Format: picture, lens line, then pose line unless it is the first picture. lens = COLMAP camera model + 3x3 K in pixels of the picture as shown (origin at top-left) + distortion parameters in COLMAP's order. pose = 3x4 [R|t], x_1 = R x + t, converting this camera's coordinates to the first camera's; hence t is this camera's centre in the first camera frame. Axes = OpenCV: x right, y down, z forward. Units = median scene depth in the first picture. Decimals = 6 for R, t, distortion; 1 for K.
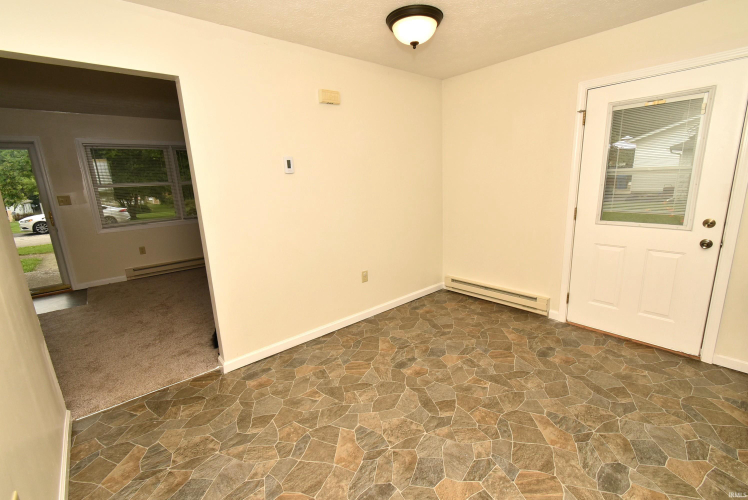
lens RADIAL K [[329.0, 0, 375.7], [0, 329.0, 253.1], [0, 0, 1]] dist [0.008056, -0.005044]
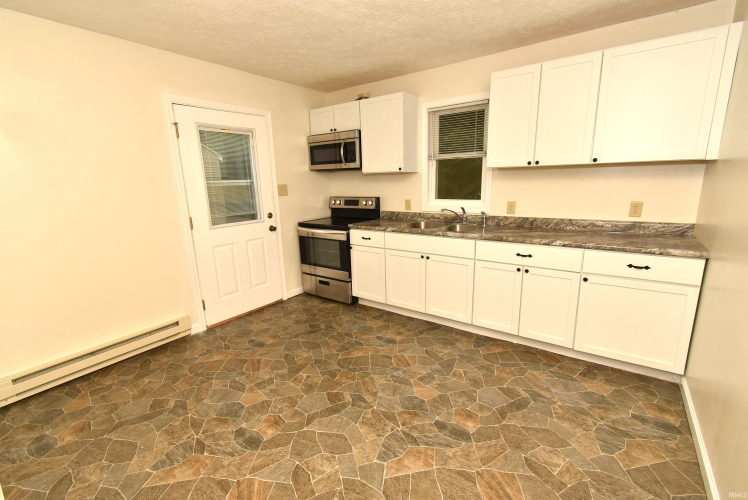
lens RADIAL K [[328.5, 0, 375.6], [0, 328.5, 251.2], [0, 0, 1]] dist [0.002863, -0.000021]
pose [[-0.220133, -0.168419, 0.960821, -0.613065], [0.254107, 0.941075, 0.223176, -0.142346], [-0.941791, 0.293280, -0.164366, 0.769852]]
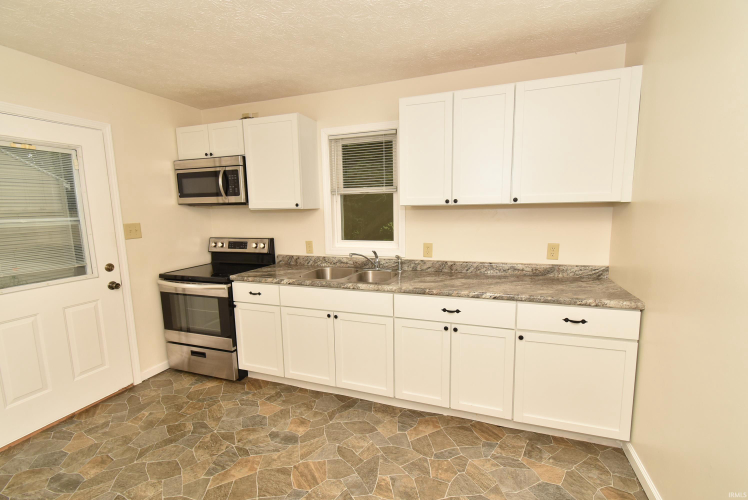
lens RADIAL K [[327.6, 0, 376.4], [0, 327.6, 252.4], [0, 0, 1]] dist [0.001344, -0.000180]
pose [[-0.485113, -0.070139, 0.871634, -0.368050], [0.232906, 0.950408, 0.206104, -0.146742], [-0.842864, 0.302993, -0.444720, 0.663596]]
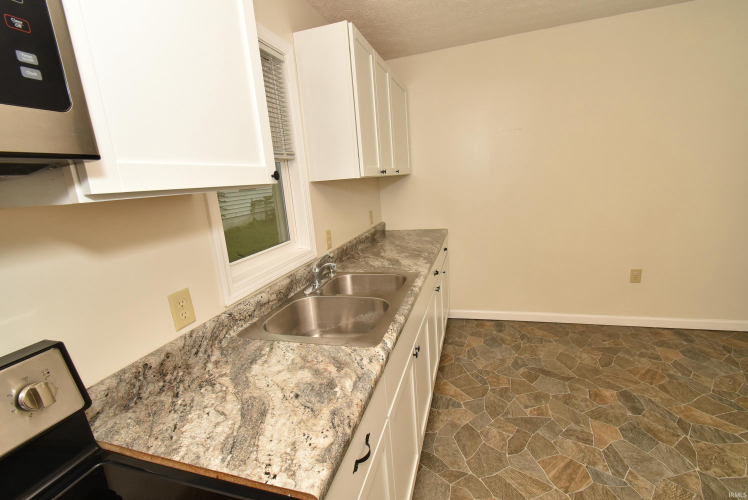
lens RADIAL K [[335.7, 0, 373.9], [0, 335.7, 249.4], [0, 0, 1]] dist [0.007674, -0.000393]
pose [[-0.838873, 0.214380, -0.500334, 0.851381], [-0.010586, 0.912578, 0.408765, -0.217580], [0.544224, 0.348198, -0.763268, 0.761078]]
